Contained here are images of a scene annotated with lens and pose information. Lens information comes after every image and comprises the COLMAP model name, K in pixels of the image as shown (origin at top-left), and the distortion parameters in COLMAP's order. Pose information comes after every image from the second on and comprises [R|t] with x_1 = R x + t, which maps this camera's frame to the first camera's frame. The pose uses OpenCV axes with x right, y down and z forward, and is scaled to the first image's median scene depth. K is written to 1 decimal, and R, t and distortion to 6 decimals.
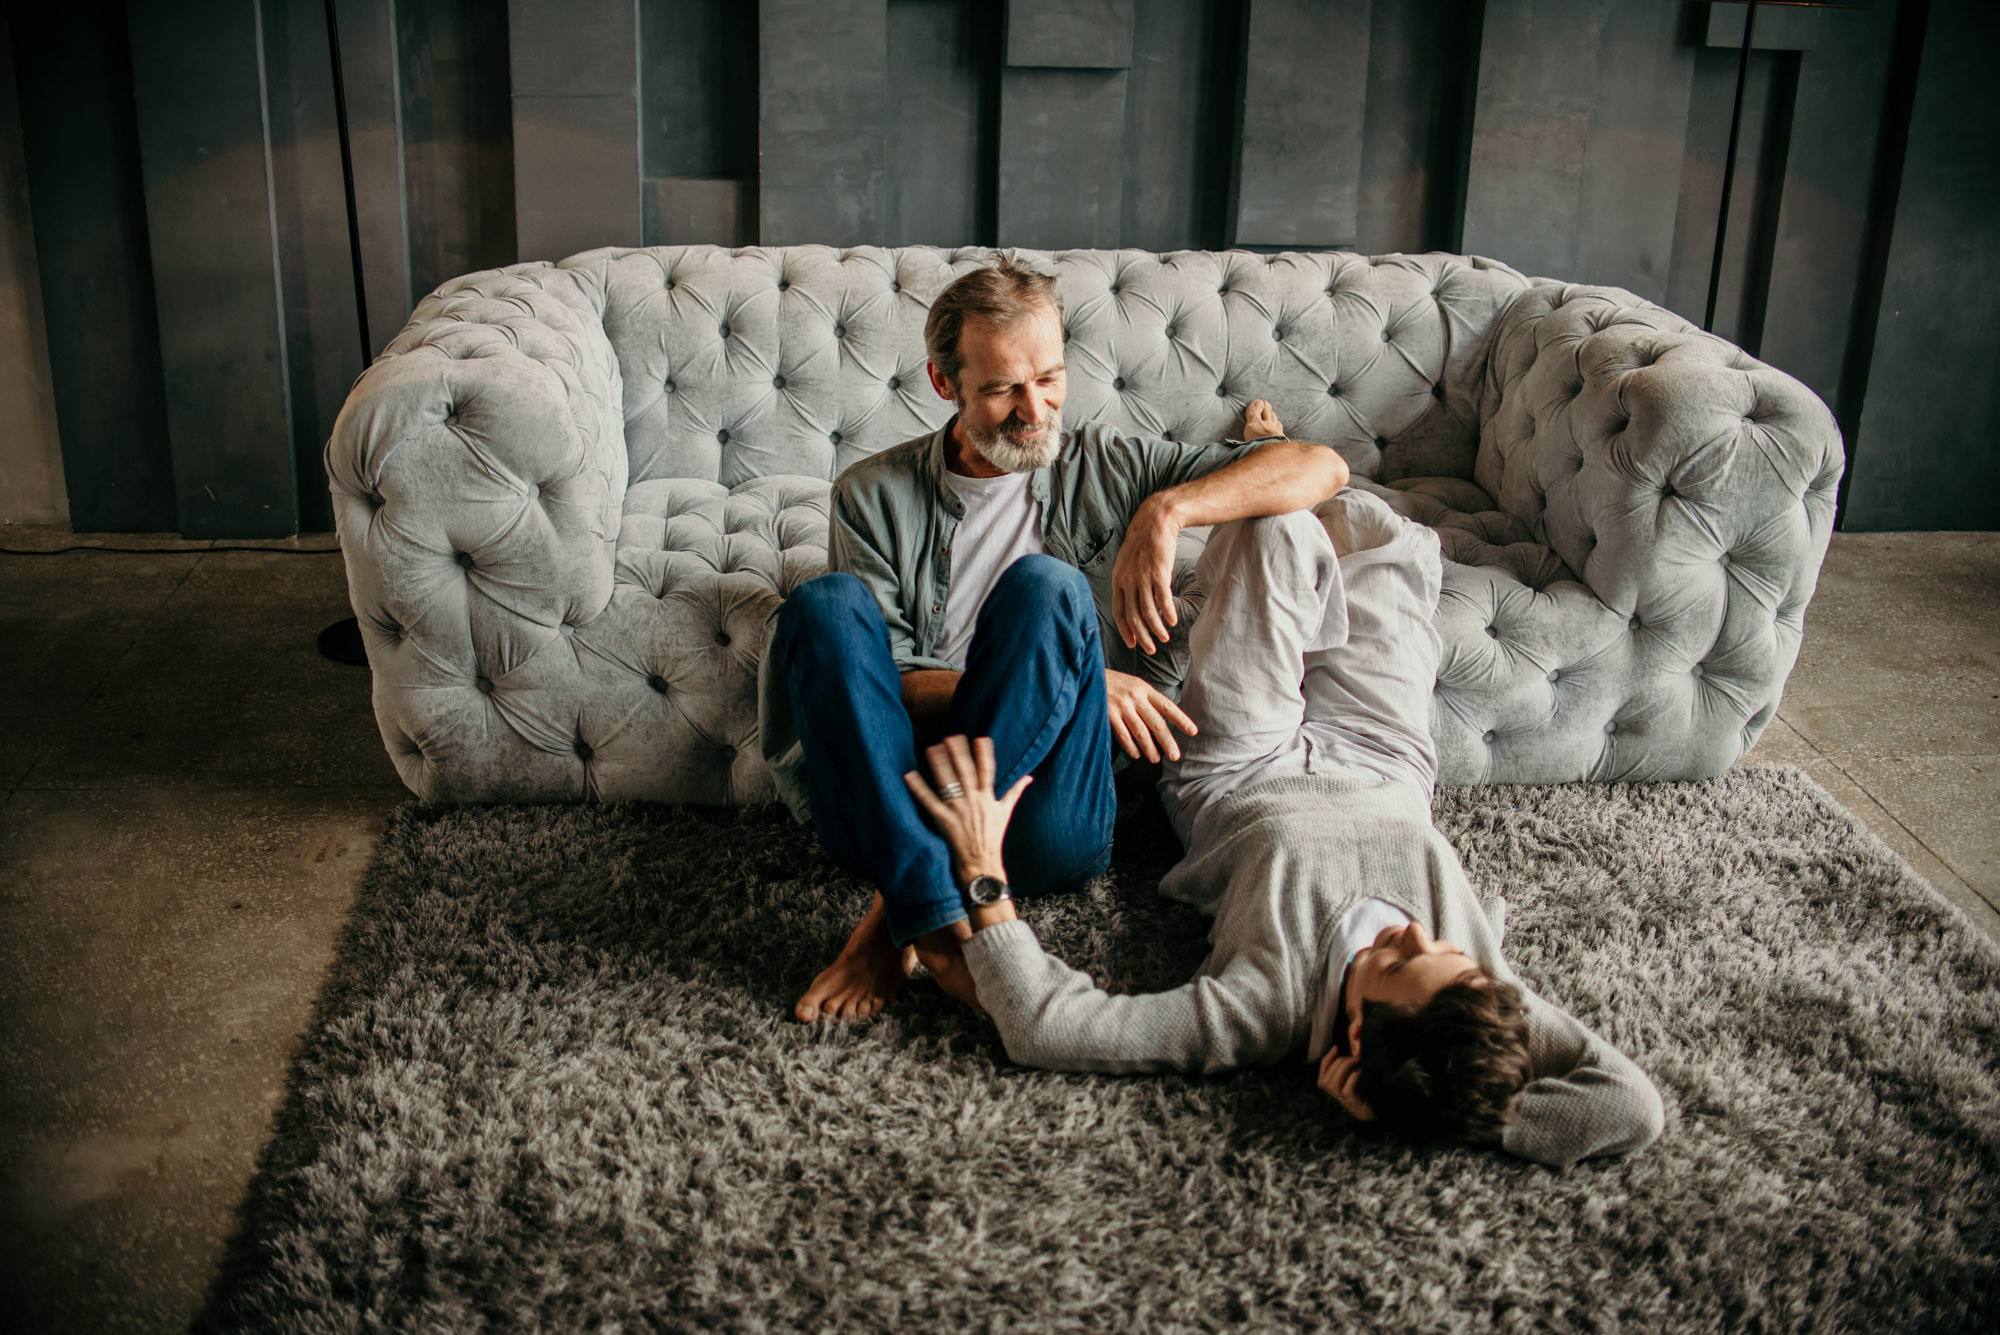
lens RADIAL K [[2047.0, 0, 1000.0], [0, 2047.0, 667.5], [0, 0, 1]] dist [-0.174334, 0.145857]
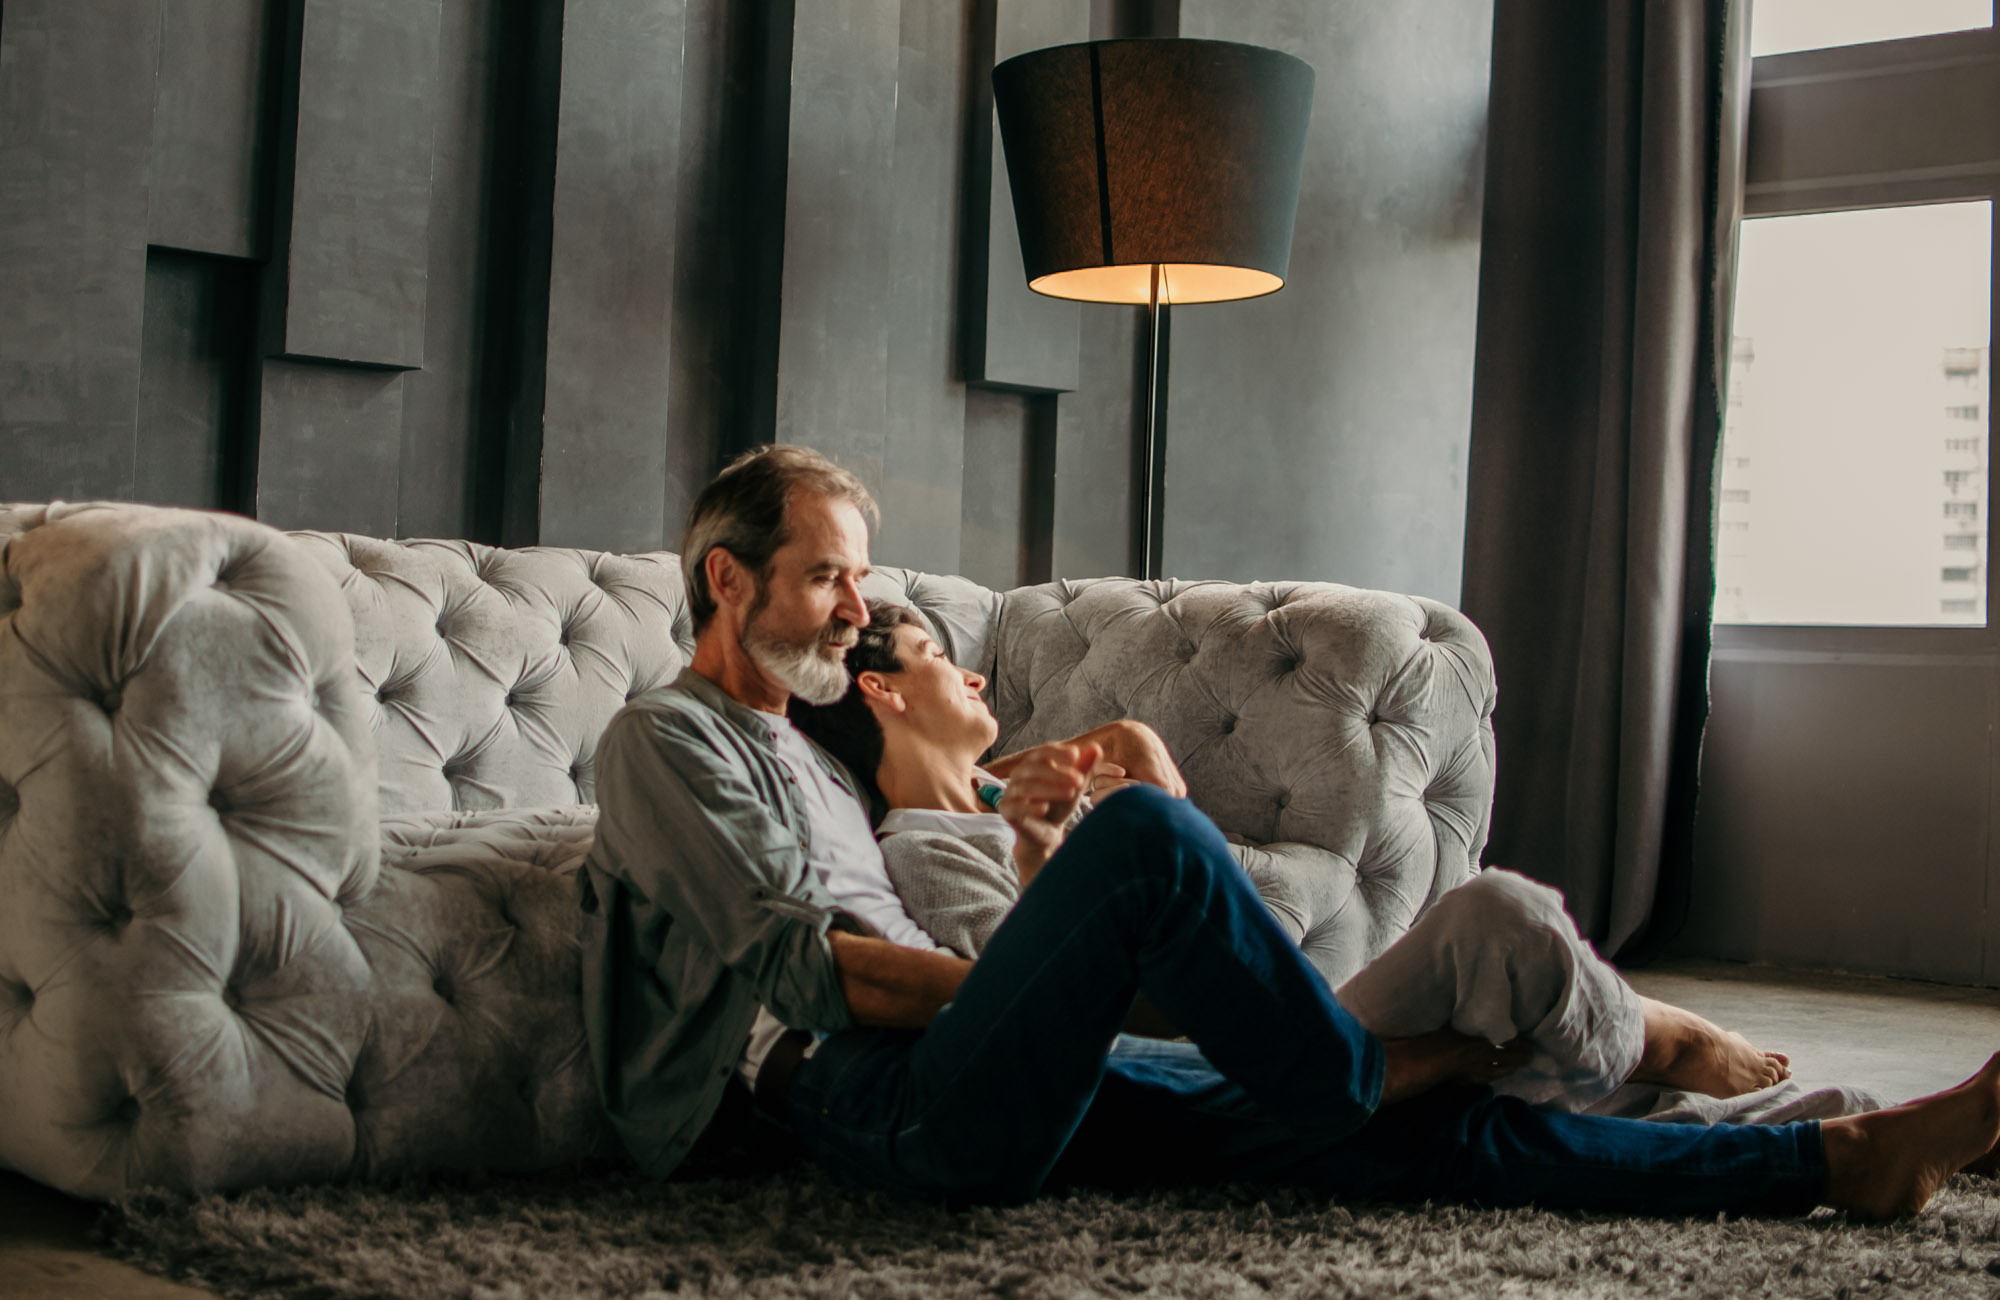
lens RADIAL K [[3073.2, 0, 892.2], [0, 3073.2, 511.5], [0, 0, 1]] dist [-0.158589, 0.017050]
pose [[0.793401, 0.030345, 0.607942, -0.553777], [0.207993, 0.925125, -0.317620, 0.177668], [-0.572061, 0.378447, 0.727684, 0.079177]]
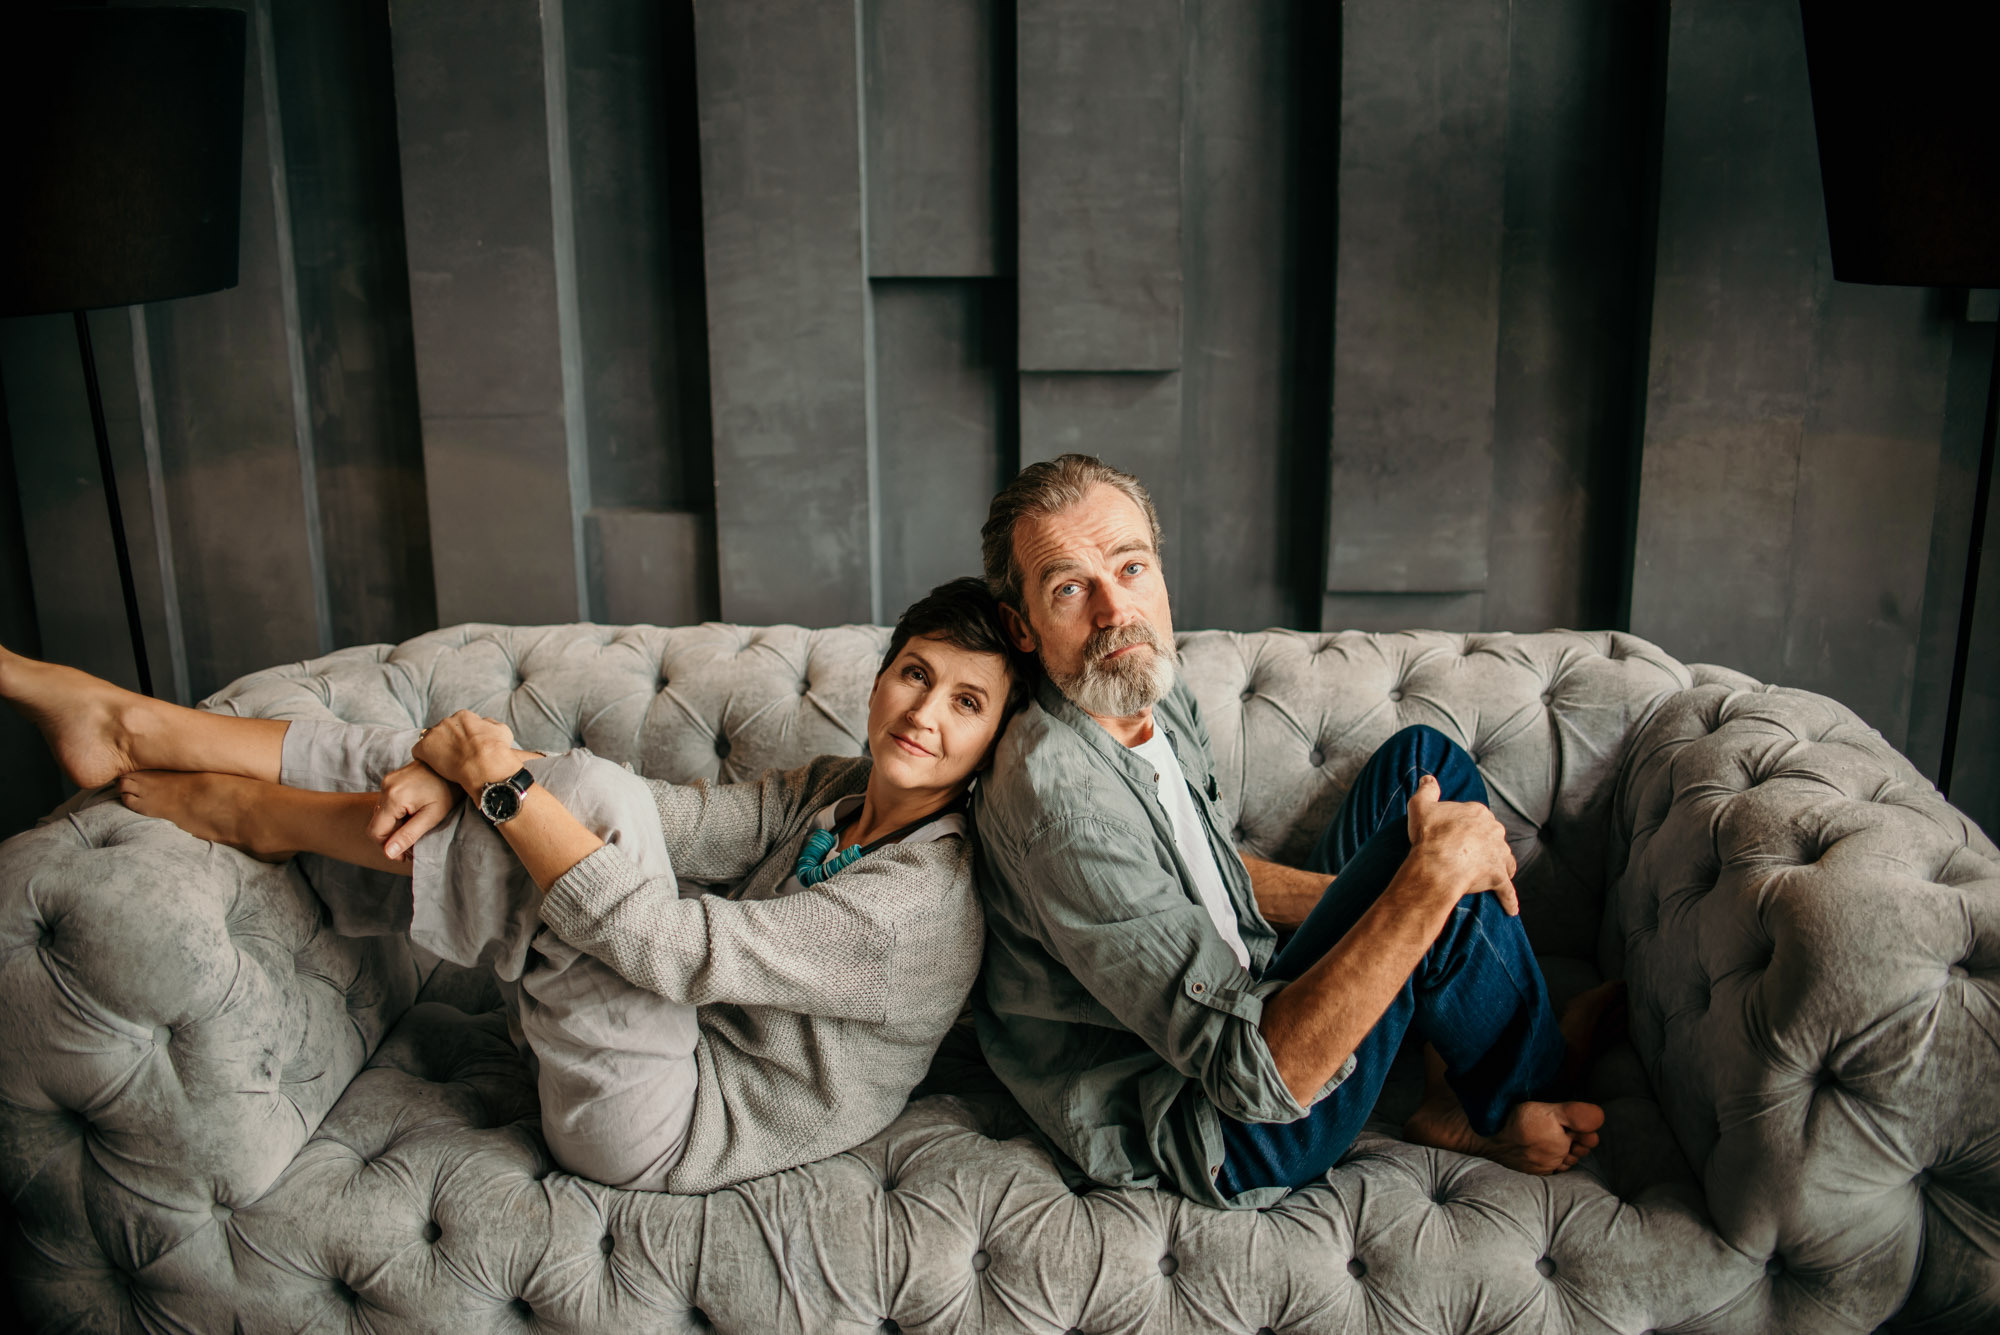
lens RADIAL K [[1997.3, 0, 1004.3], [0, 1997.3, 663.5], [0, 0, 1]] dist [-0.184593, 0.162783]
pose [[0.983495, 0.011796, -0.180550, 0.152287], [-0.026826, 0.996350, -0.081037, -0.134815], [0.178935, 0.084543, 0.980222, 0.278791]]
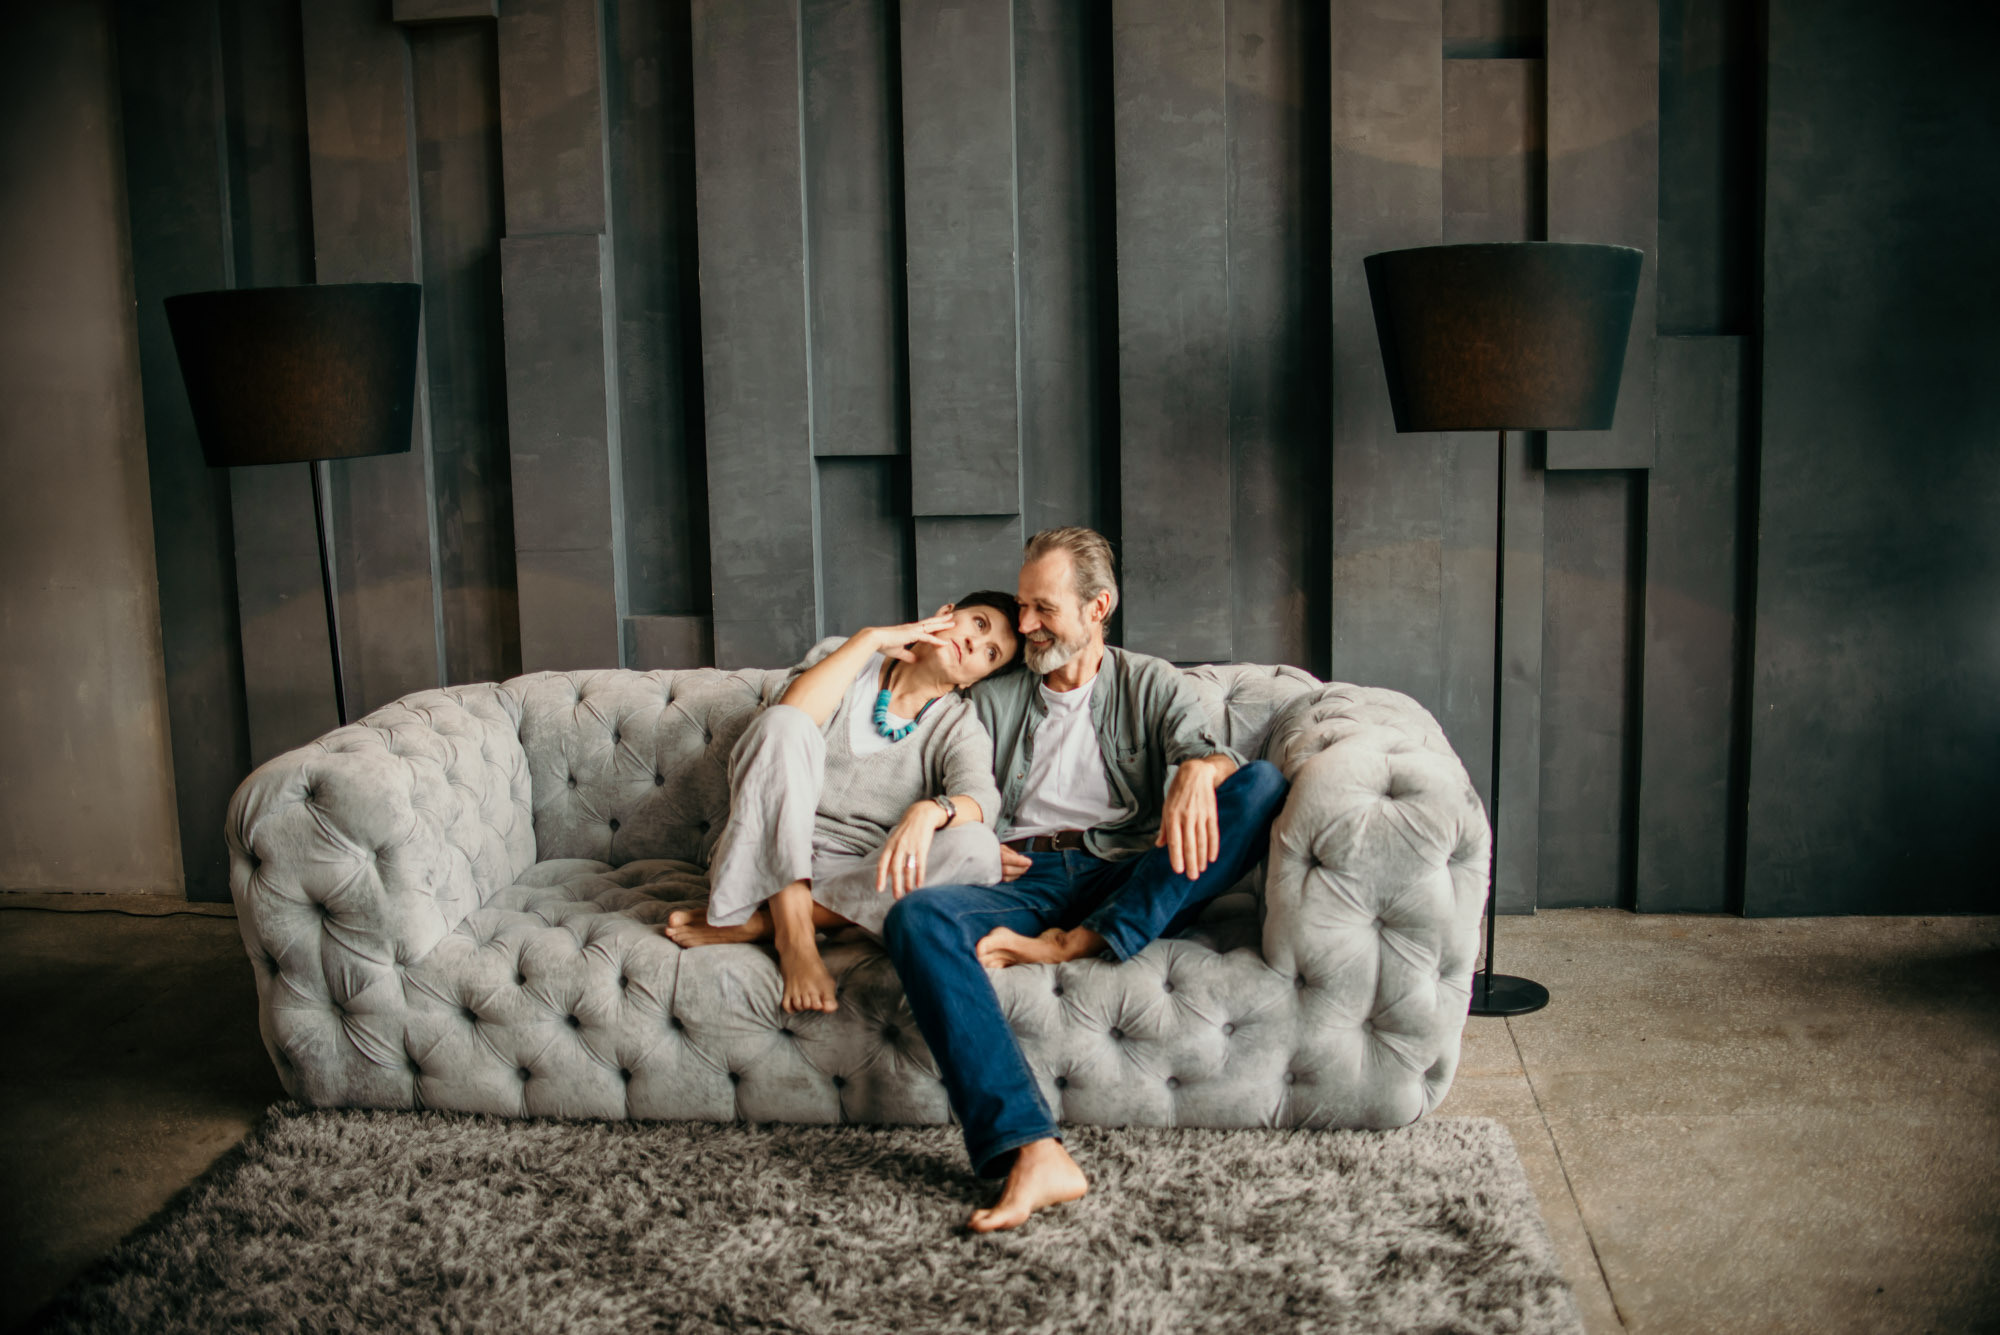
lens RADIAL K [[2047.0, 0, 1000.0], [0, 2047.0, 667.5], [0, 0, 1]] dist [-0.174334, 0.145857]
pose [[0.977533, -0.017979, -0.210013, 0.332273], [-0.027074, 0.977392, -0.209694, 0.040651], [0.209035, 0.210669, 0.954947, -0.120132]]
